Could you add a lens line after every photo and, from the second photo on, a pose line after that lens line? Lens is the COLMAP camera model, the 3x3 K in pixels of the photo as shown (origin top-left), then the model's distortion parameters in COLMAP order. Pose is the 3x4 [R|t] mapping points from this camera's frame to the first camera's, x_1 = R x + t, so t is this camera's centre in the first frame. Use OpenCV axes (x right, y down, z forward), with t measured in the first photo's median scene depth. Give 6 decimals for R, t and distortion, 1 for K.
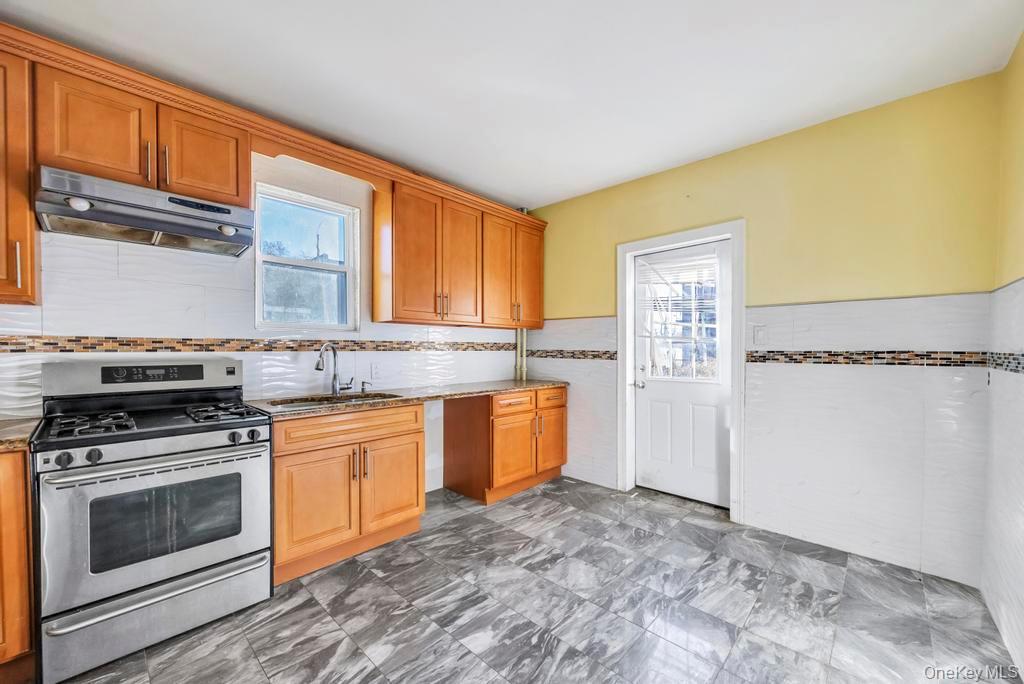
lens RADIAL K [[397.7, 0, 513.6], [0, 397.7, 349.9], [0, 0, 1]] dist [-0.001163, -0.000049]
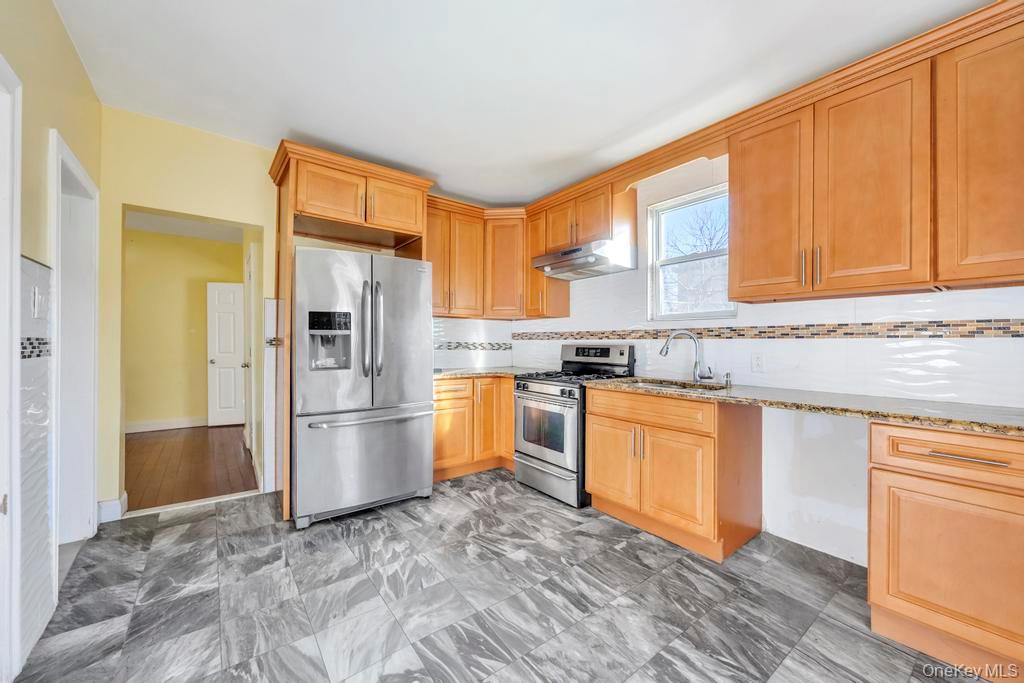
lens RADIAL K [[397.7, 0, 513.6], [0, 397.7, 349.4], [0, 0, 1]] dist [-0.001163, -0.000049]
pose [[-0.163930, 0.028664, -0.986055, 0.753168], [0.006352, 0.999588, 0.028001, -0.001618], [0.986452, -0.001673, -0.164044, 0.892086]]
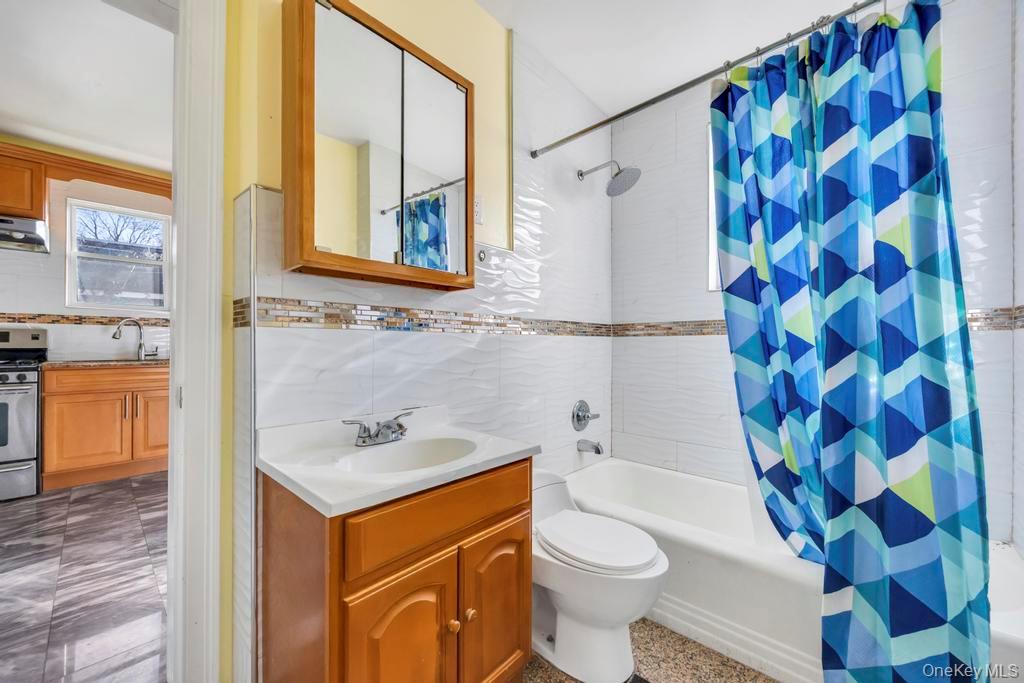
lens RADIAL K [[393.4, 0, 512.0], [0, 393.4, 341.5], [0, 0, 1]] dist [-0.002044, -0.000430]
pose [[0.999896, 0.009685, 0.010660, 0.938674], [-0.009587, 0.999912, -0.009161, 0.067411], [-0.010747, 0.009058, 0.999901, -0.369329]]
